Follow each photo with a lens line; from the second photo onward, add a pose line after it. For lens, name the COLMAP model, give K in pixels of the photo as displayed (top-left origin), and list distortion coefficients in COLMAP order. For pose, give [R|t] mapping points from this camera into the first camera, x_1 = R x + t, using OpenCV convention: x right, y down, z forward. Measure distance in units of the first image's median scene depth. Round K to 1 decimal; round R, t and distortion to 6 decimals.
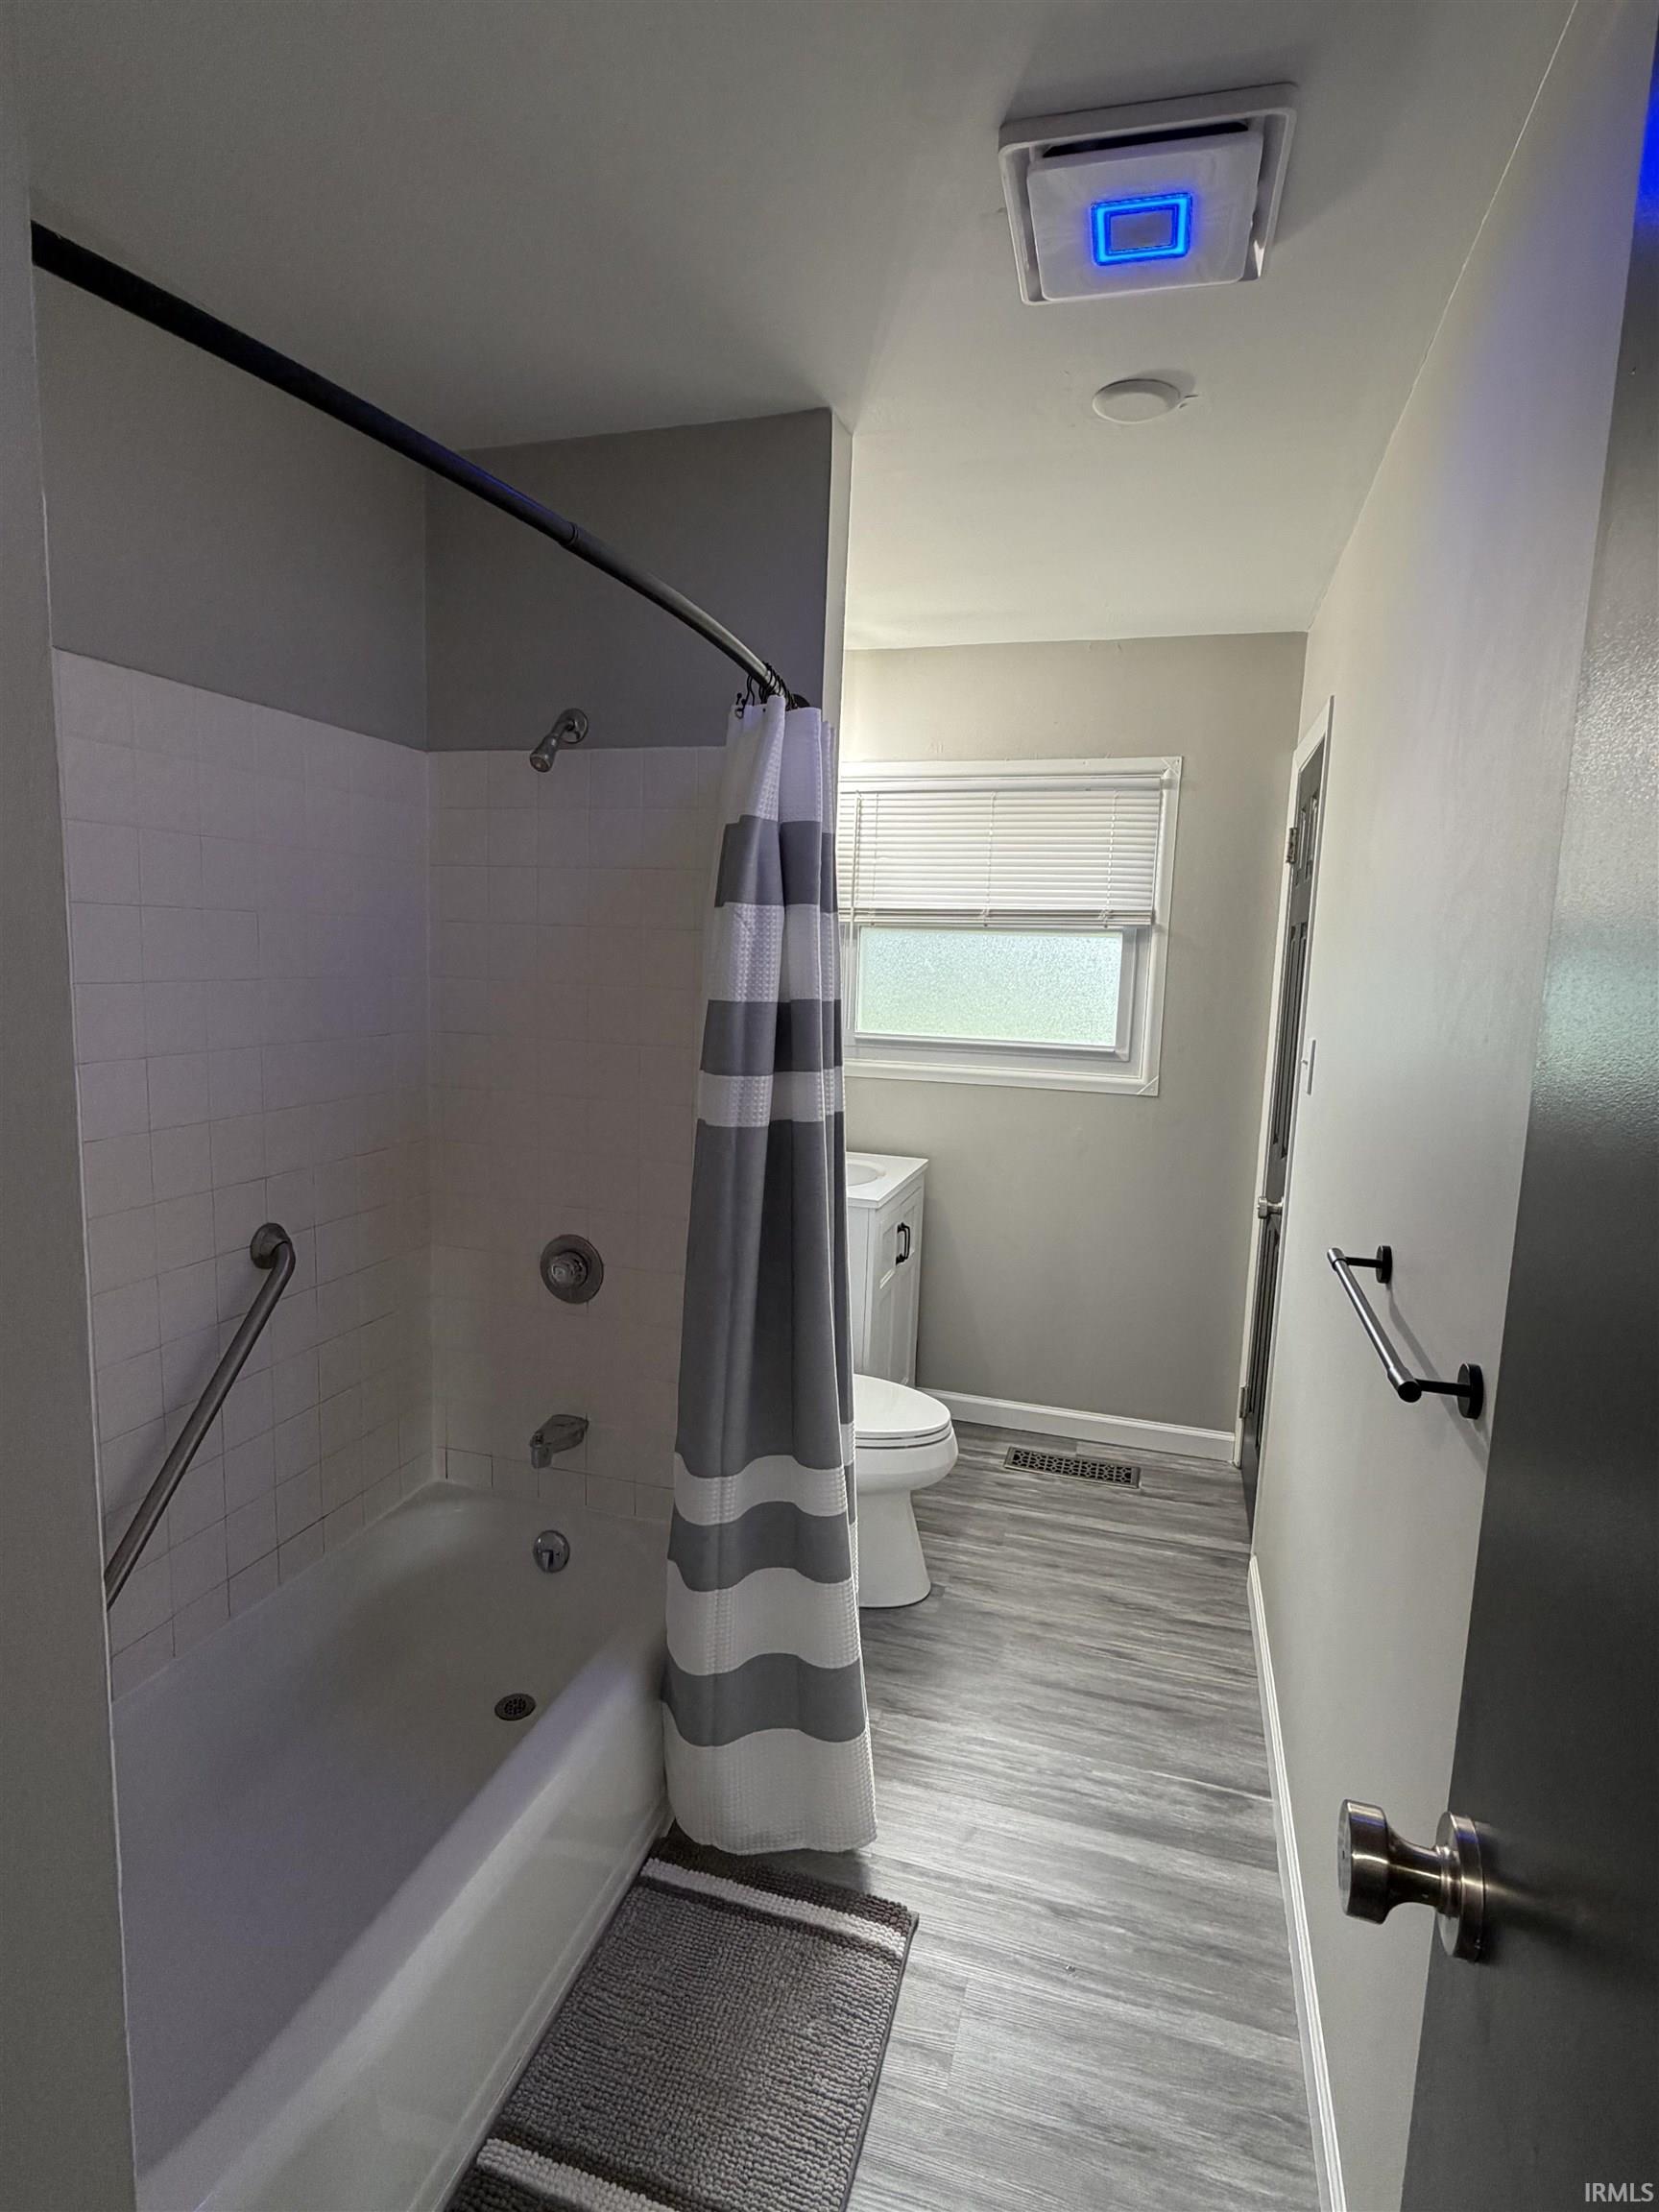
lens RADIAL K [[1131.7, 0, 831.6], [0, 1131.7, 1105.3], [0, 0, 1]] dist [0.015110, -0.001103]
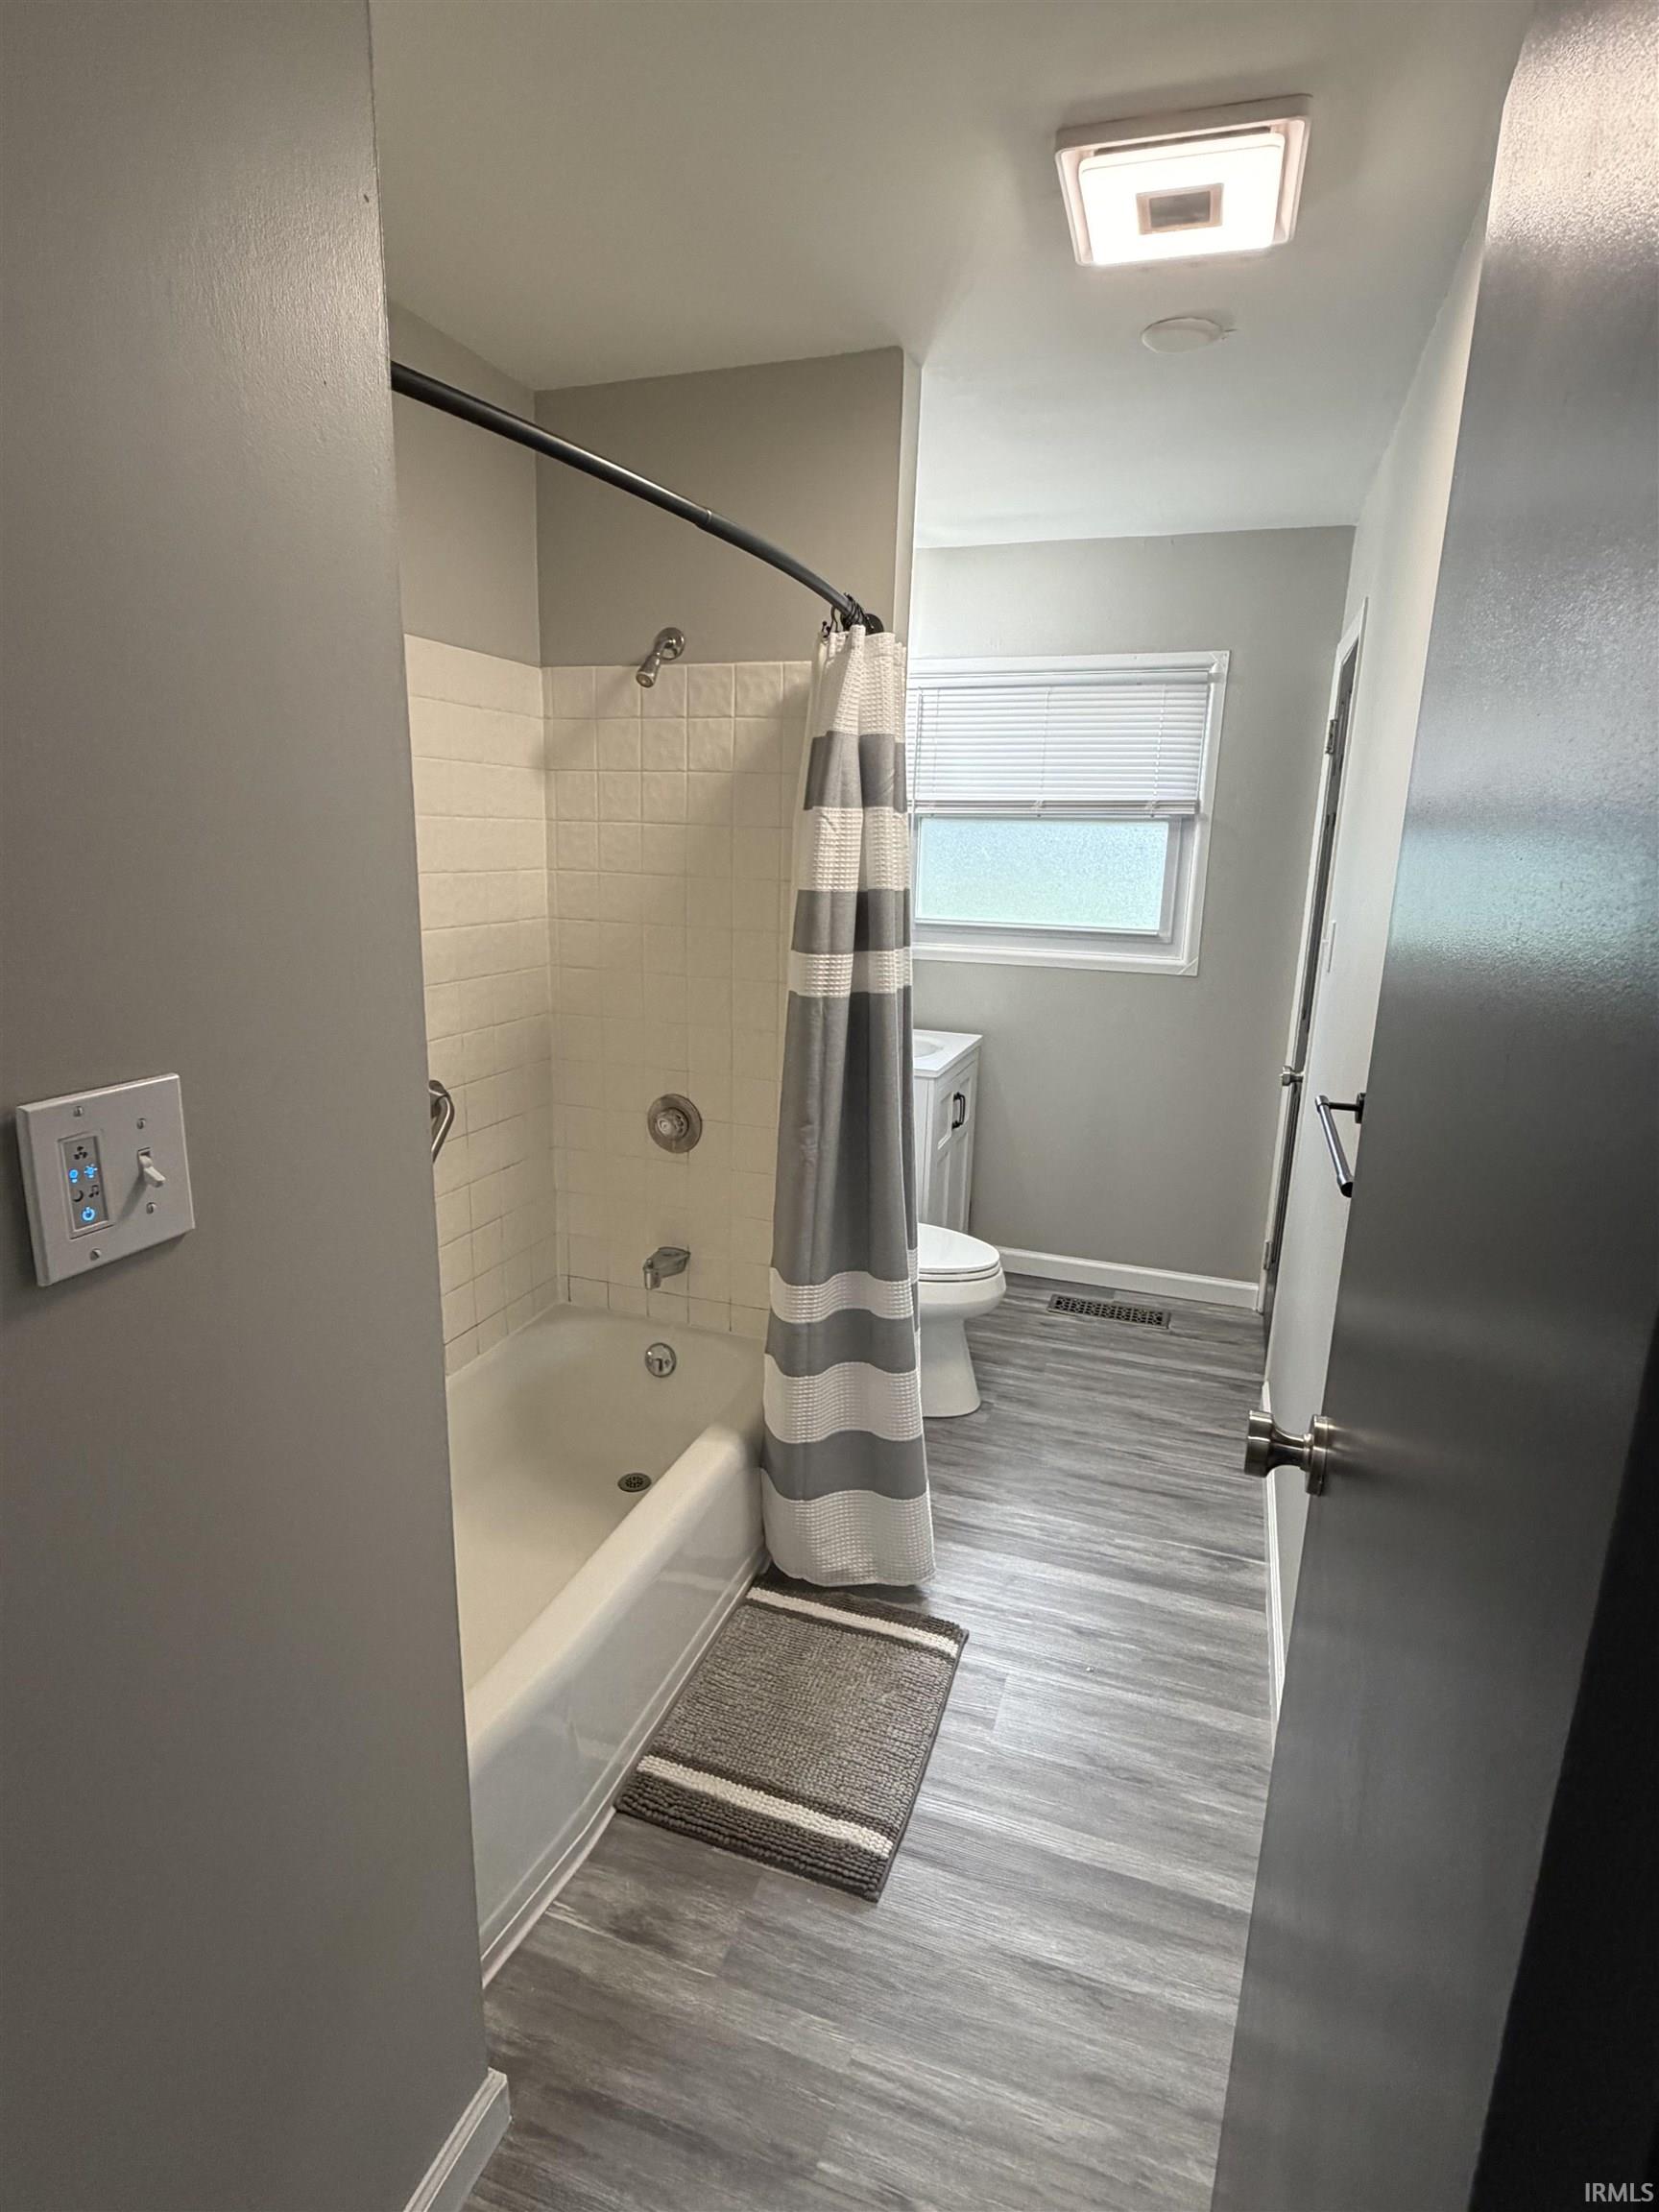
lens RADIAL K [[1131.7, 0, 834.2], [0, 1131.7, 1103.9], [0, 0, 1]] dist [0.015110, -0.001103]
pose [[0.999023, 0.002670, -0.044123, -0.015184], [0.001614, 0.995306, 0.096767, 0.012723], [0.044174, -0.096743, 0.994329, -0.162893]]
